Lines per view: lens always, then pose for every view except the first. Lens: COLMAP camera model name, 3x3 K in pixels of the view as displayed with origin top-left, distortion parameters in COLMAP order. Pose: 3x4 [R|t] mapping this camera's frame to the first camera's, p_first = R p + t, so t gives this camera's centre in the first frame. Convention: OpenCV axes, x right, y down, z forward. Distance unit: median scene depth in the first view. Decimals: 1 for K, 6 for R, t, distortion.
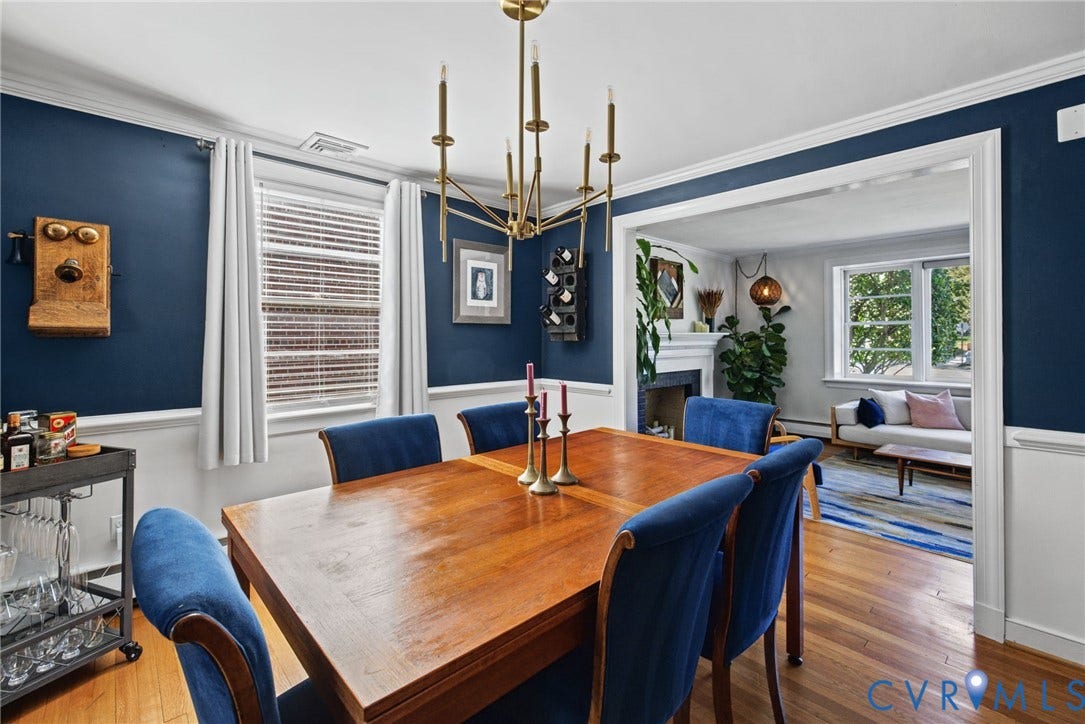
lens RADIAL K [[465.1, 0, 559.5], [0, 465.1, 336.8], [0, 0, 1]] dist [0.002121, -0.000464]
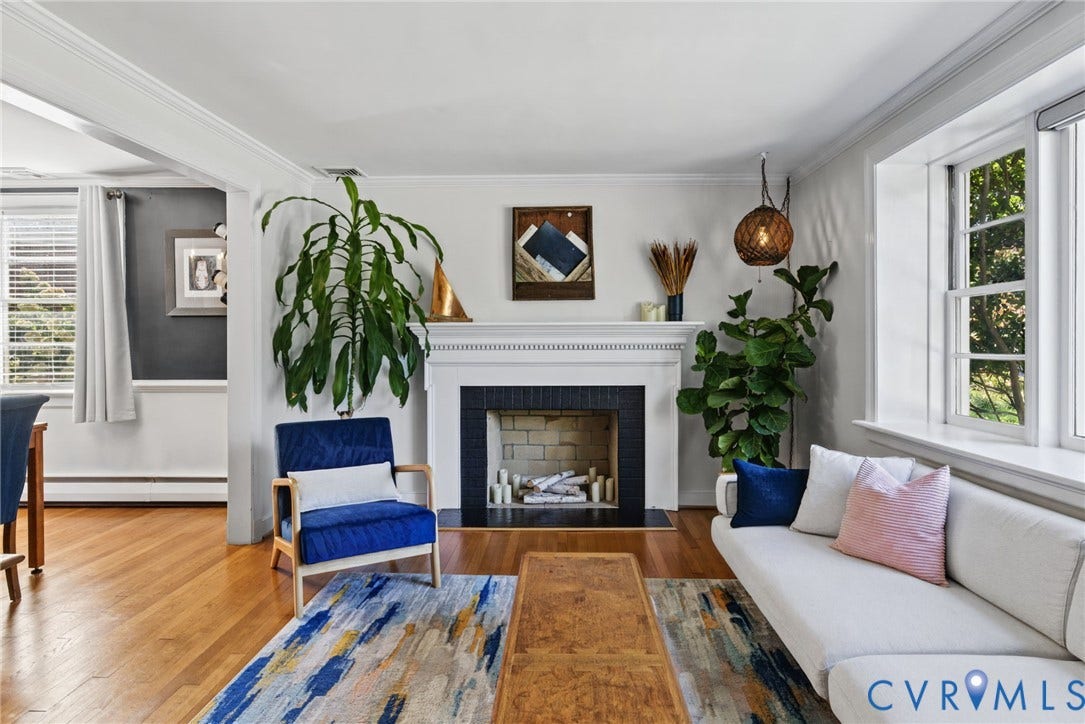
lens RADIAL K [[670.9, 0, 562.6], [0, 670.9, 345.7], [0, 0, 1]] dist [0.001617, 0.000427]
pose [[0.709768, 0.006448, -0.704406, 1.393228], [0.001407, 0.999943, 0.010571, 0.020181], [0.704434, -0.008494, 0.709719, 0.594929]]
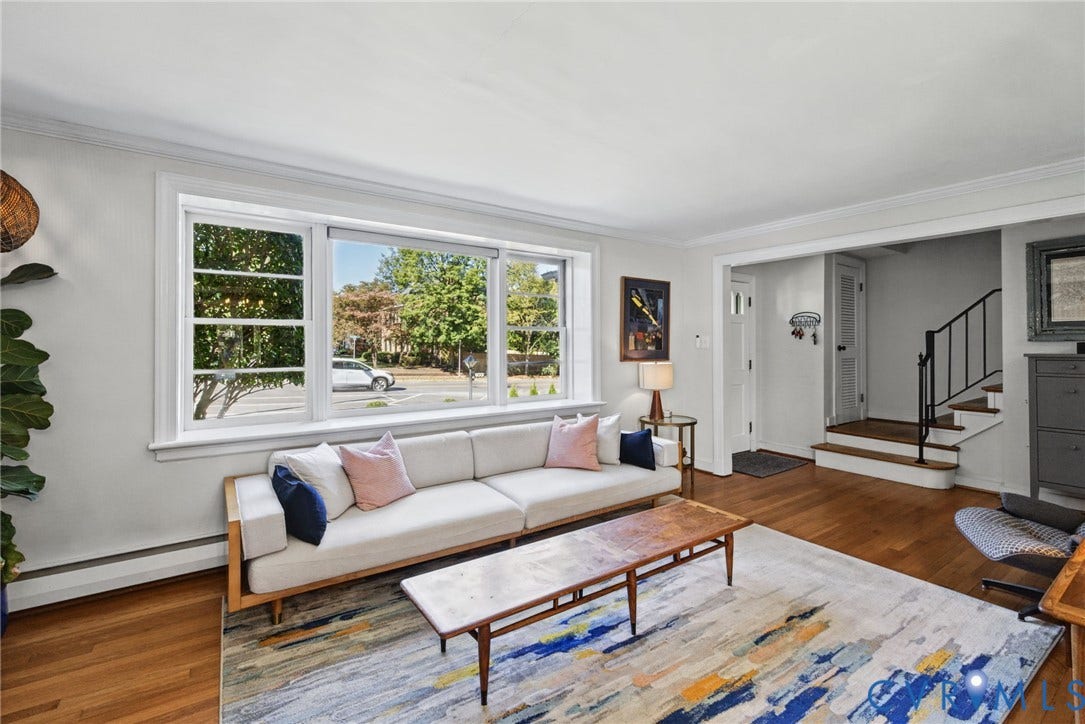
lens RADIAL K [[479.5, 0, 540.8], [0, 479.5, 339.6], [0, 0, 1]] dist [0.001389, 0.000383]
pose [[0.165424, 0.015987, 0.986093, 0.317142], [-0.004840, 0.999870, -0.015399, -0.003045], [-0.986211, -0.002225, 0.165480, 0.975367]]
